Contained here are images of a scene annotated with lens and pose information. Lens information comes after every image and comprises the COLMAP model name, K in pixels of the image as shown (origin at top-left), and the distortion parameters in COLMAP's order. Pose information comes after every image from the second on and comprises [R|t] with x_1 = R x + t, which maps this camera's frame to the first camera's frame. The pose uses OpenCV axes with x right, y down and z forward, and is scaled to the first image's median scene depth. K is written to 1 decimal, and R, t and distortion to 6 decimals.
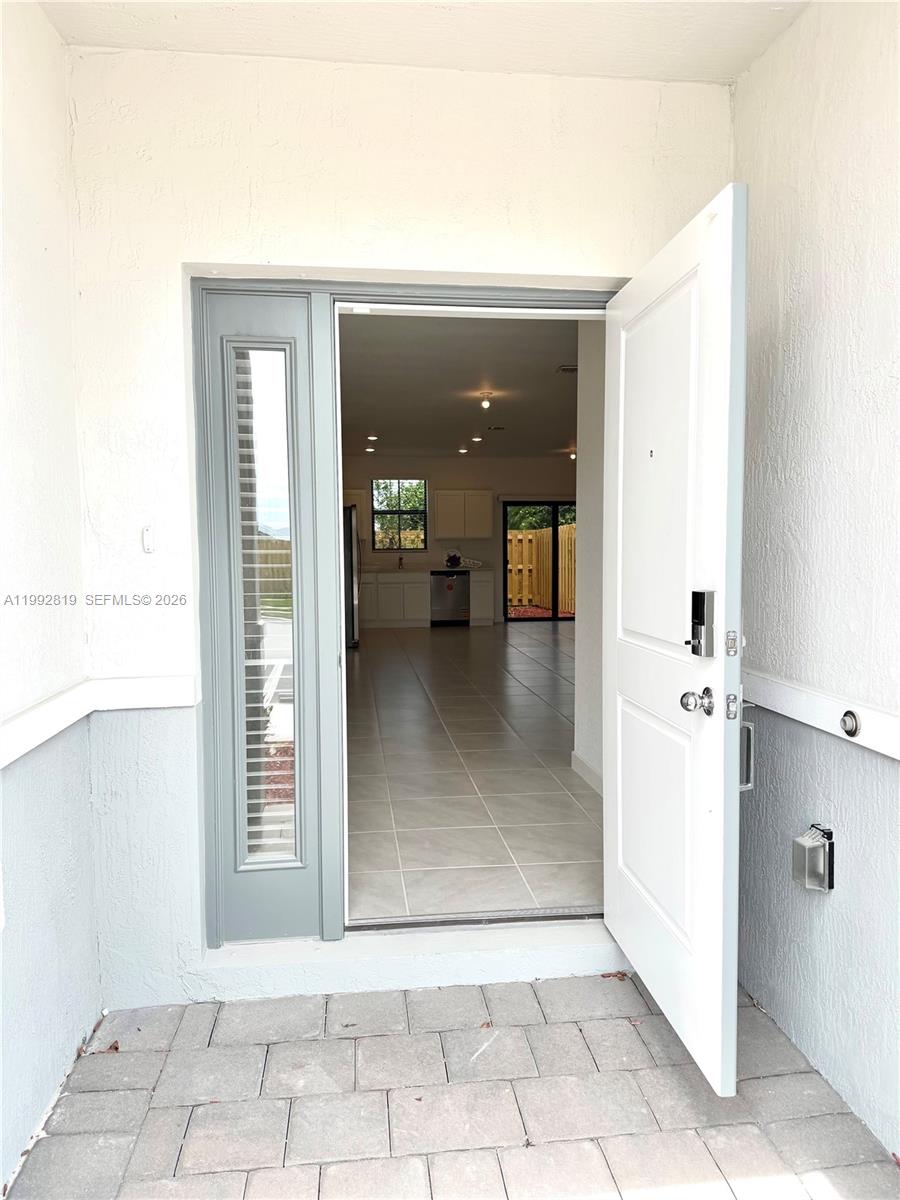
lens RADIAL K [[837.0, 0, 450.0], [0, 837.0, 600.0], [0, 0, 1]] dist [0.104292, -0.156047]
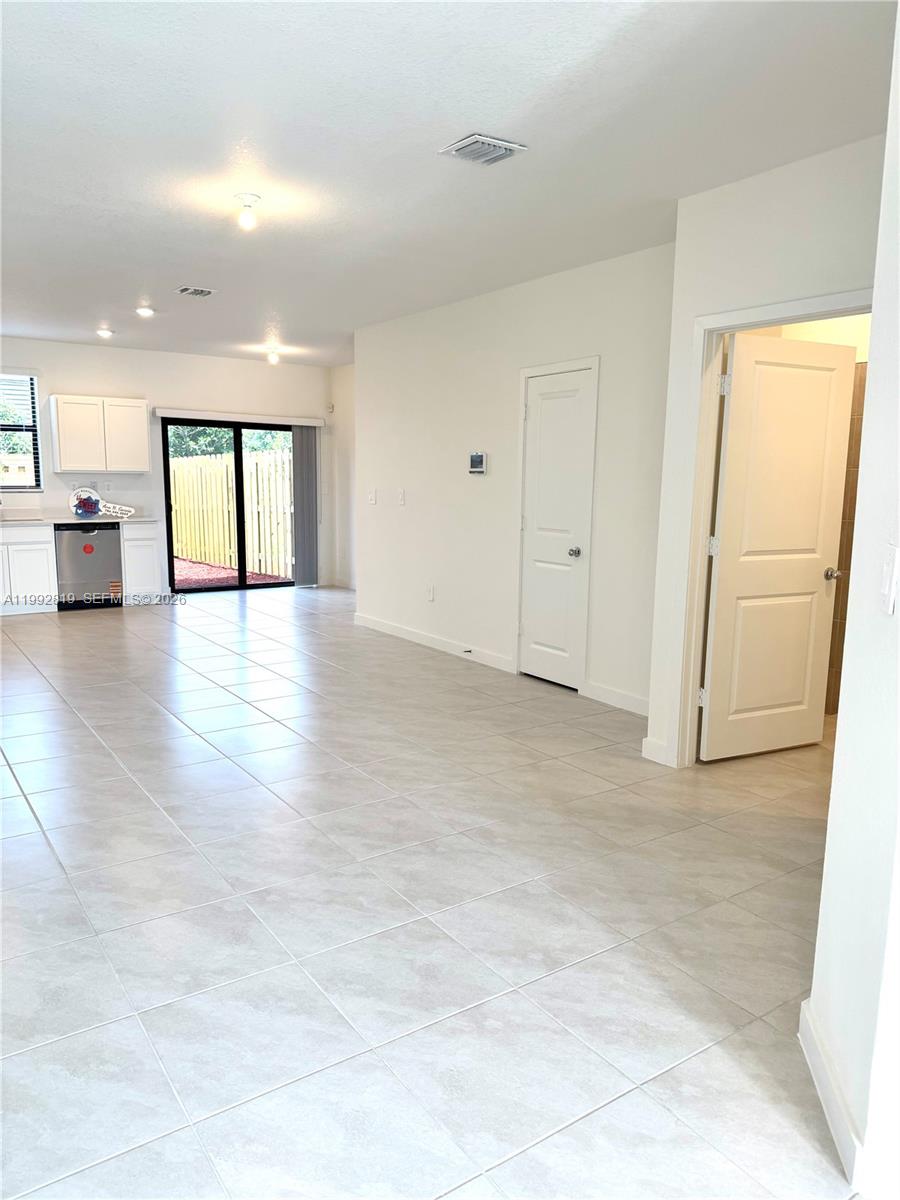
lens RADIAL K [[837.0, 0, 450.0], [0, 837.0, 600.0], [0, 0, 1]] dist [0.104292, -0.156047]
pose [[0.886505, -0.050606, 0.459943, -0.053419], [0.011117, 0.996044, 0.088165, -0.029143], [-0.462585, -0.073046, 0.883561, 0.276826]]
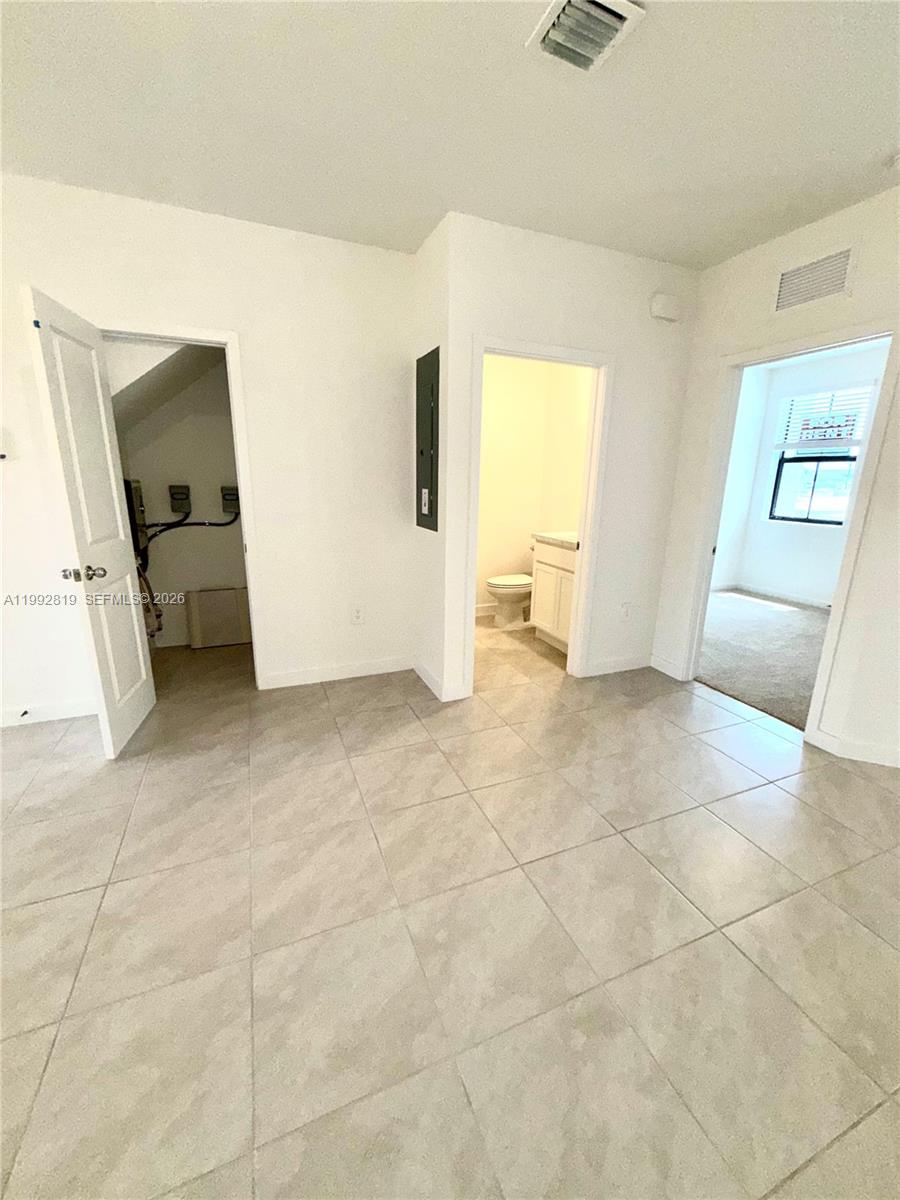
lens RADIAL K [[474.4, 0, 450.0], [0, 474.4, 600.0], [0, 0, 1]] dist [-0.001179, -0.000347]
pose [[-0.264822, -0.242398, 0.933334, -0.041630], [0.046317, 0.963576, 0.263394, -0.045355], [-0.963184, 0.112982, -0.243949, 0.565327]]
